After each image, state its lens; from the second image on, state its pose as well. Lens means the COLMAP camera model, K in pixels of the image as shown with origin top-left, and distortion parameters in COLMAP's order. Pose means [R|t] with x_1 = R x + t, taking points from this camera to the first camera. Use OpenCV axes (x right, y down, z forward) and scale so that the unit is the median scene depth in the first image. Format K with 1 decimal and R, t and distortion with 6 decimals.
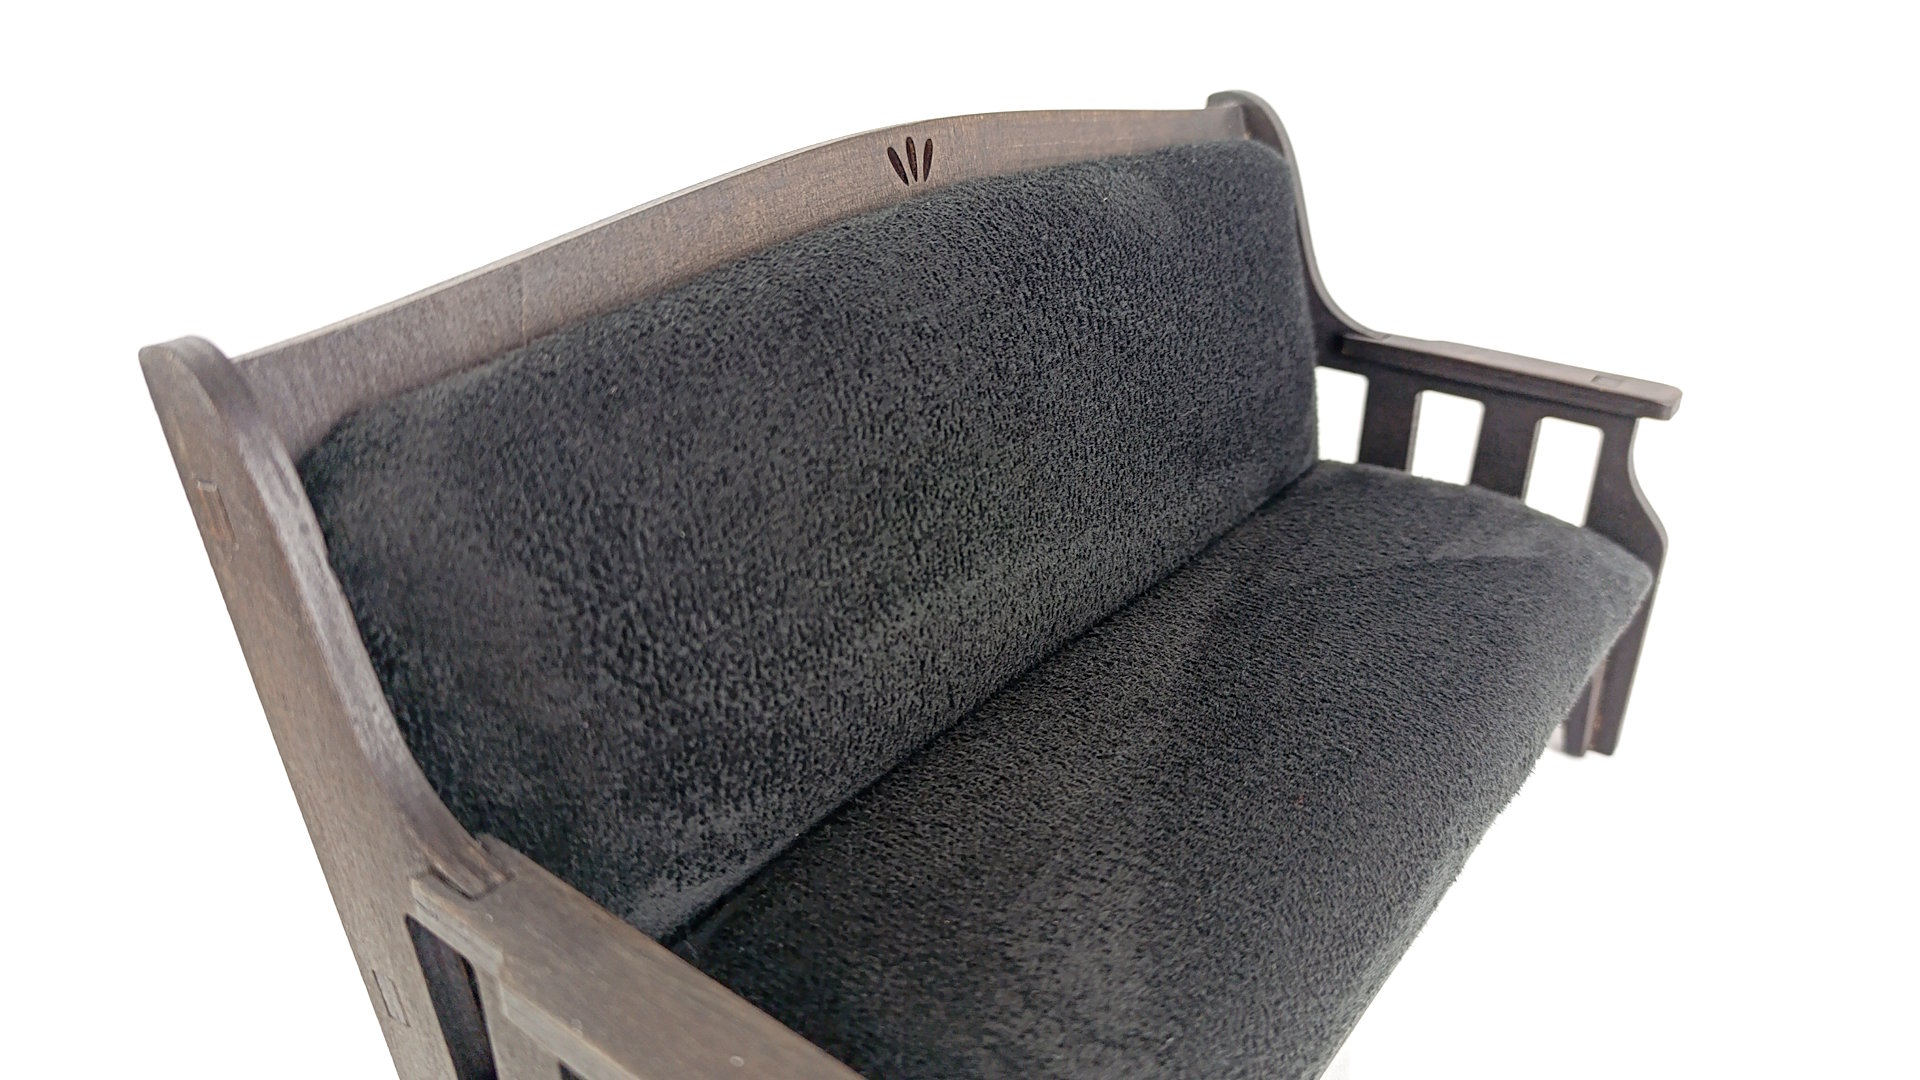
lens RADIAL K [[1375.4, 0, 958.7], [0, 1375.4, 511.4], [0, 0, 1]] dist [0.024429, -0.053314]
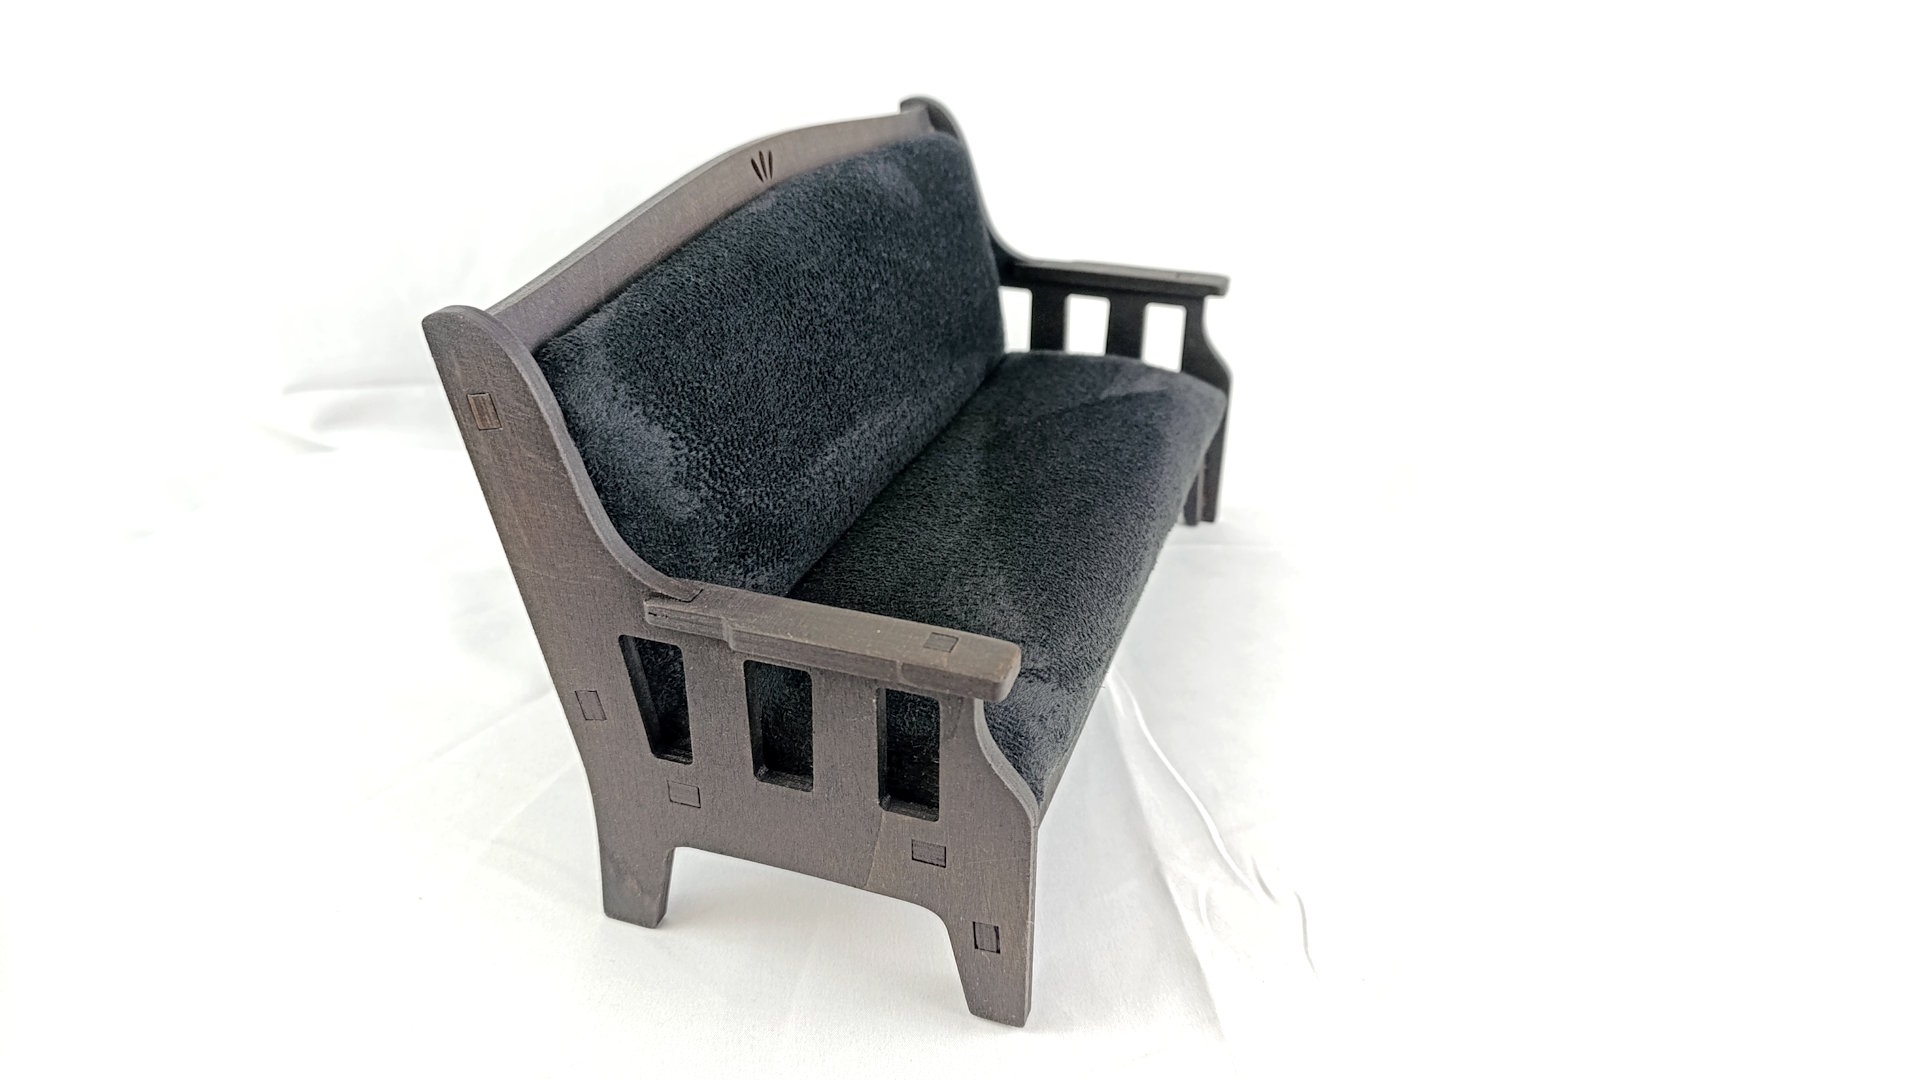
lens RADIAL K [[1375.4, 0, 960.5], [0, 1375.4, 541.0], [0, 0, 1]] dist [0.024429, -0.053314]
pose [[0.944733, -0.147863, 0.292601, -0.312664], [0.135155, 0.988800, 0.063301, 0.080092], [-0.298684, -0.020257, 0.954137, -0.483323]]
